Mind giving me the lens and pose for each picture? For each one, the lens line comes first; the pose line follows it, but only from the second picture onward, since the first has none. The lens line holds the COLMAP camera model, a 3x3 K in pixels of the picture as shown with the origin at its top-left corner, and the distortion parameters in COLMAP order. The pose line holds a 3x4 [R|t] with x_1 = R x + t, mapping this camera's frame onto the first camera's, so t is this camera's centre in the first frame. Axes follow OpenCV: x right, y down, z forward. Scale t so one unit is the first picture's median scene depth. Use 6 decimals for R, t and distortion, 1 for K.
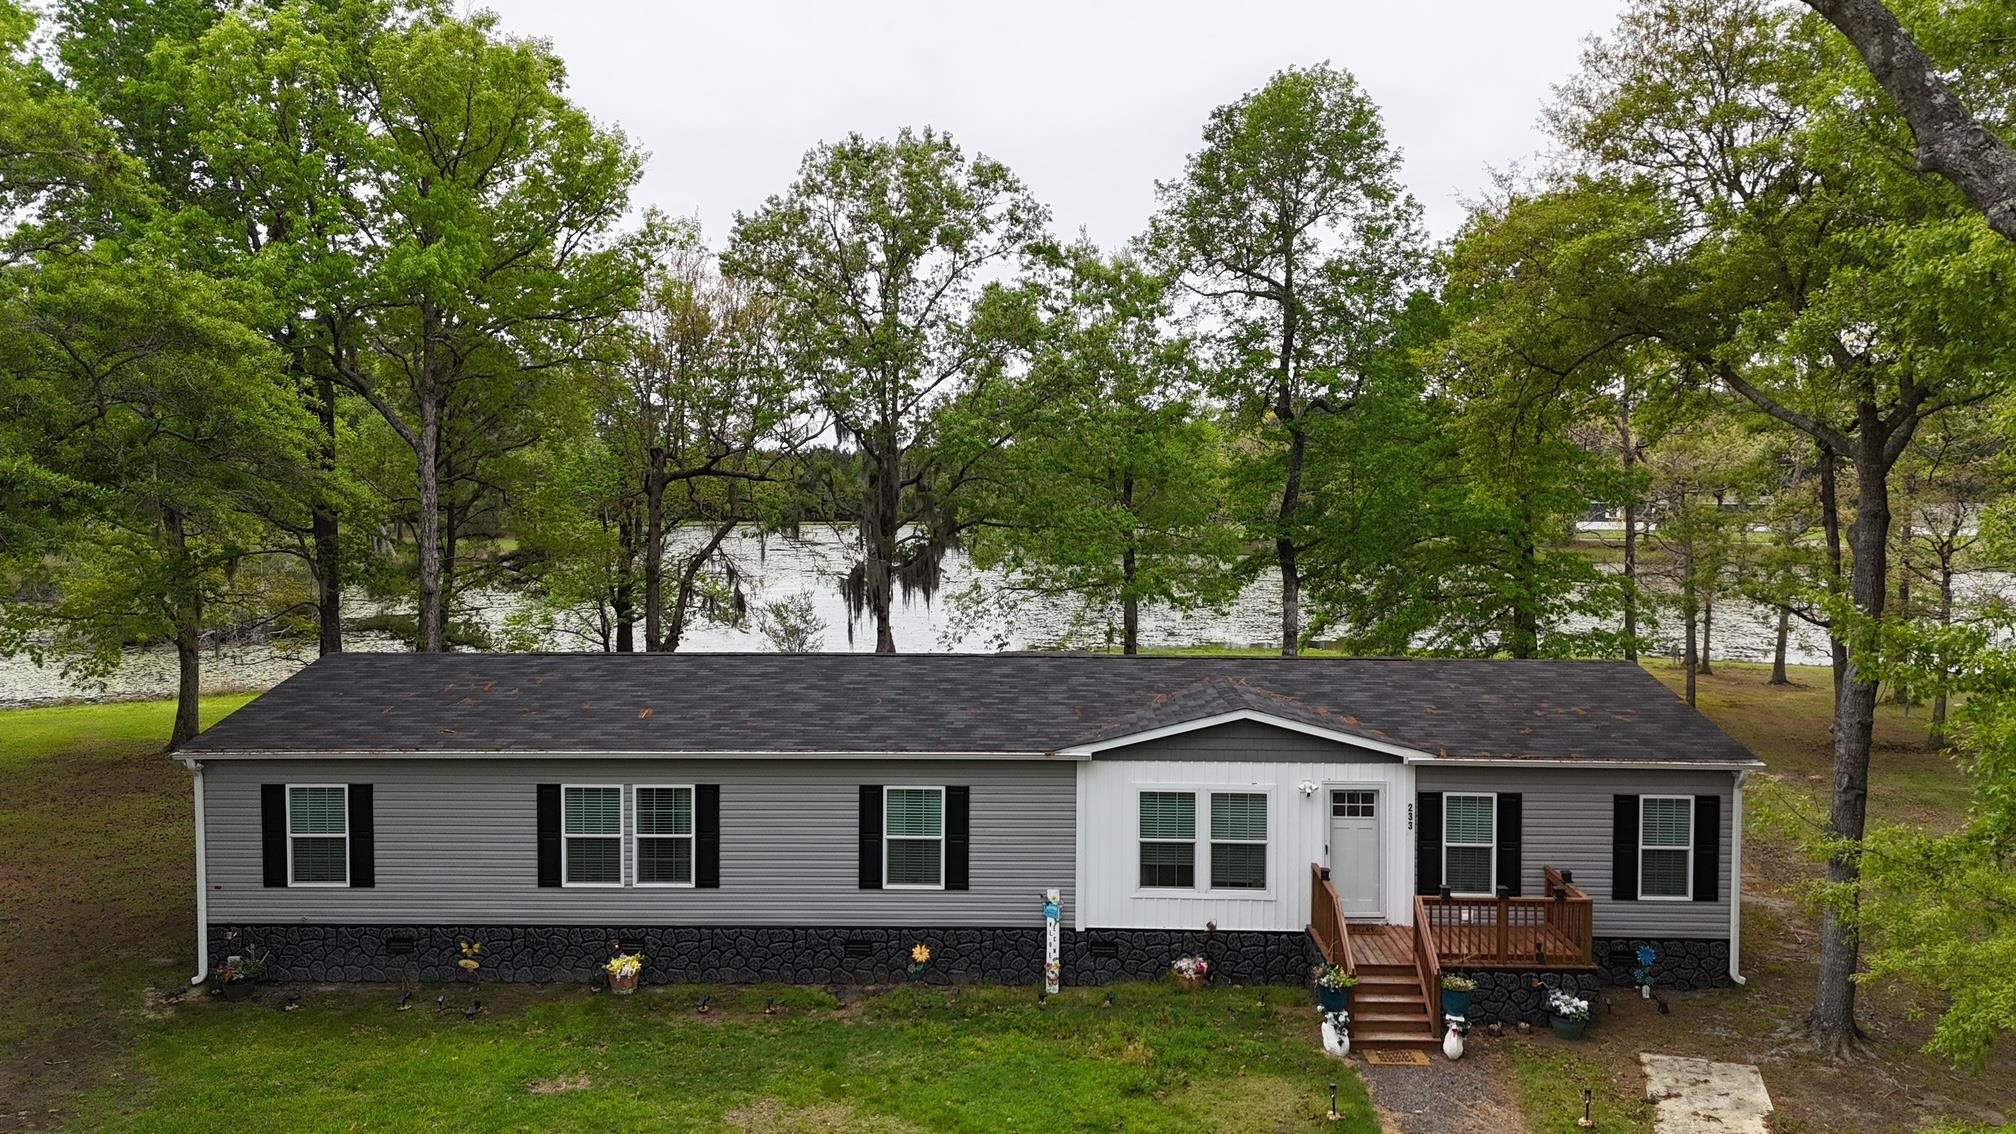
lens RADIAL K [[1470.3, 0, 1010.8], [0, 1470.3, 563.8], [0, 0, 1]] dist [0.083669, -0.079750]
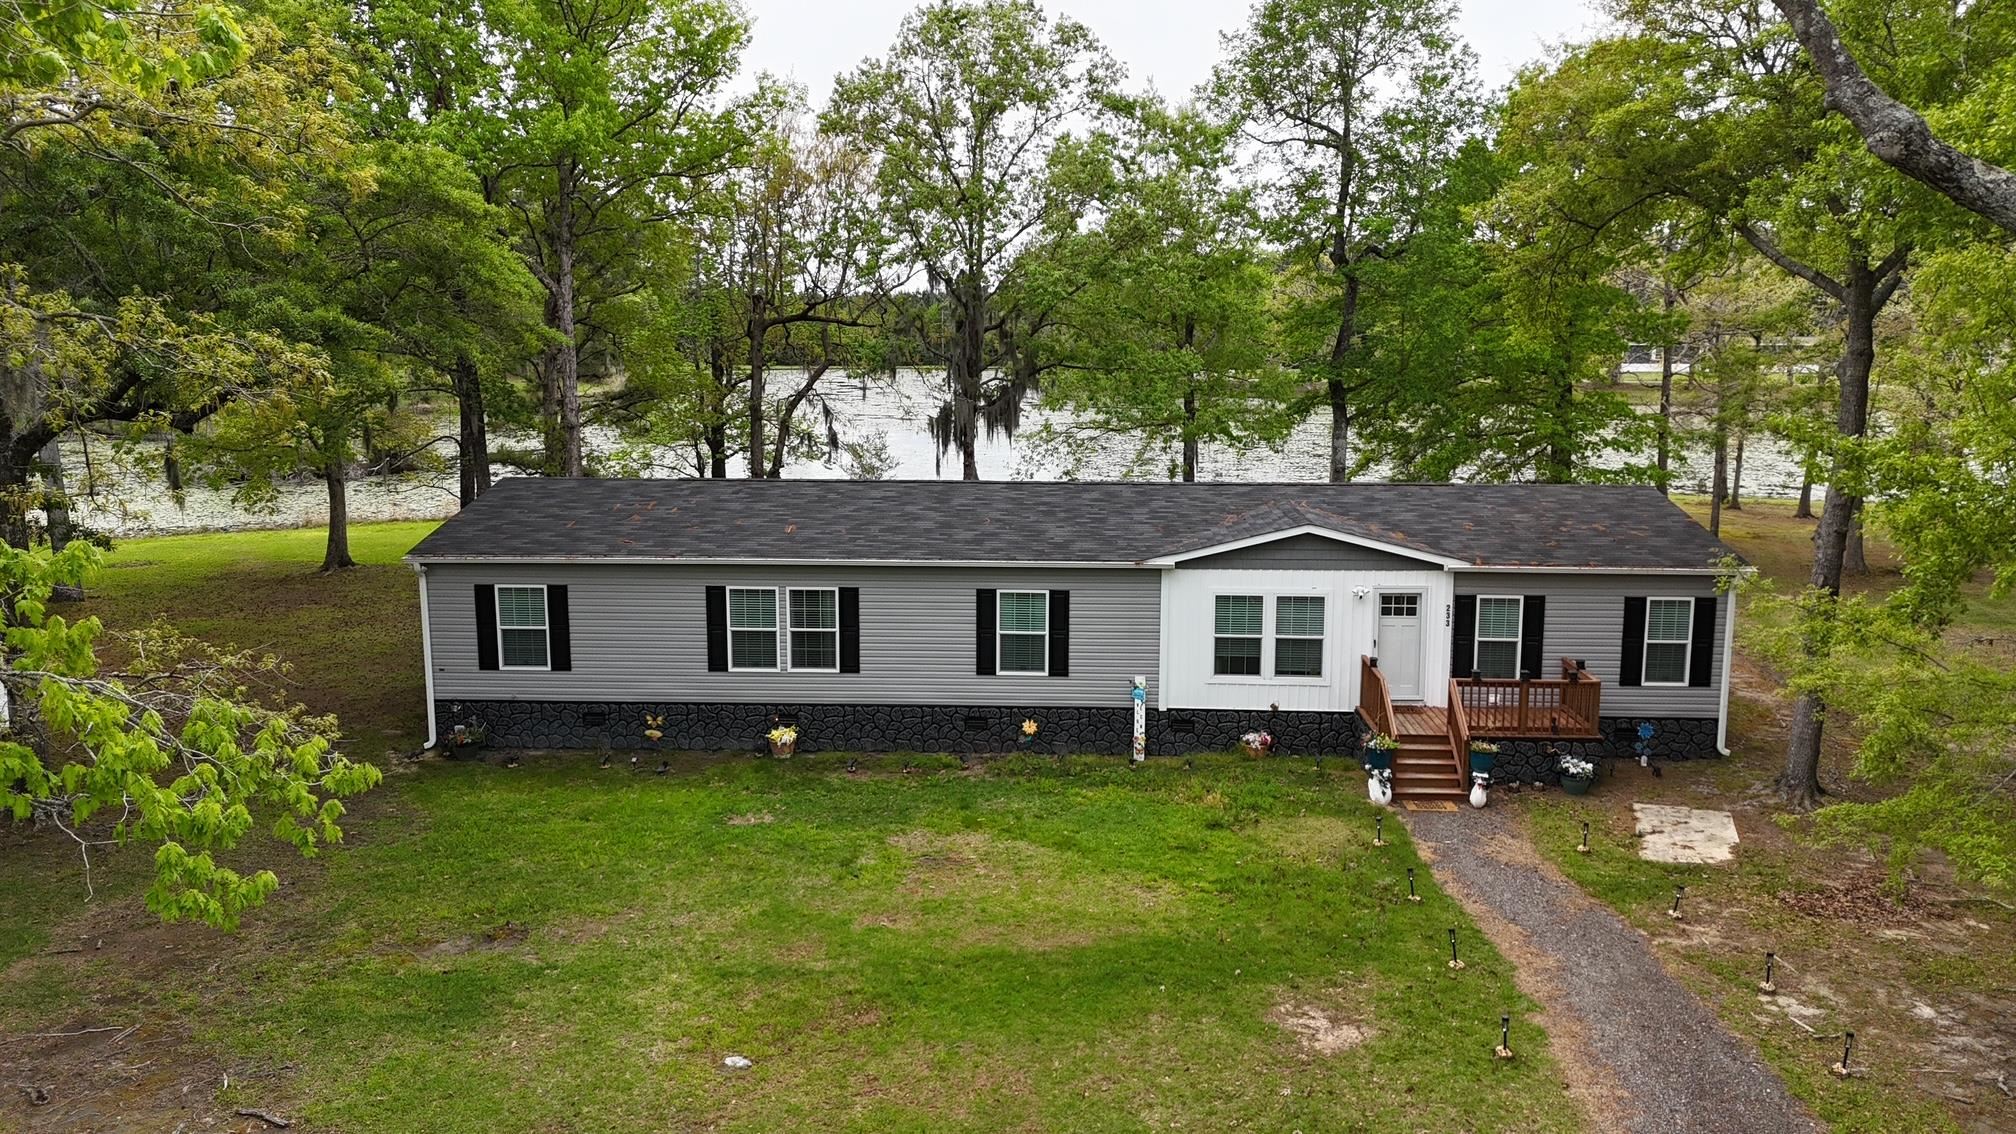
lens RADIAL K [[1467.9, 0, 1011.6], [0, 1467.9, 566.1], [0, 0, 1]] dist [0.095389, -0.104751]
pose [[0.999714, 0.002852, -0.023734, -0.046826], [-0.000317, 0.994351, 0.106143, 0.007604], [0.023903, -0.106105, 0.994068, -0.163950]]
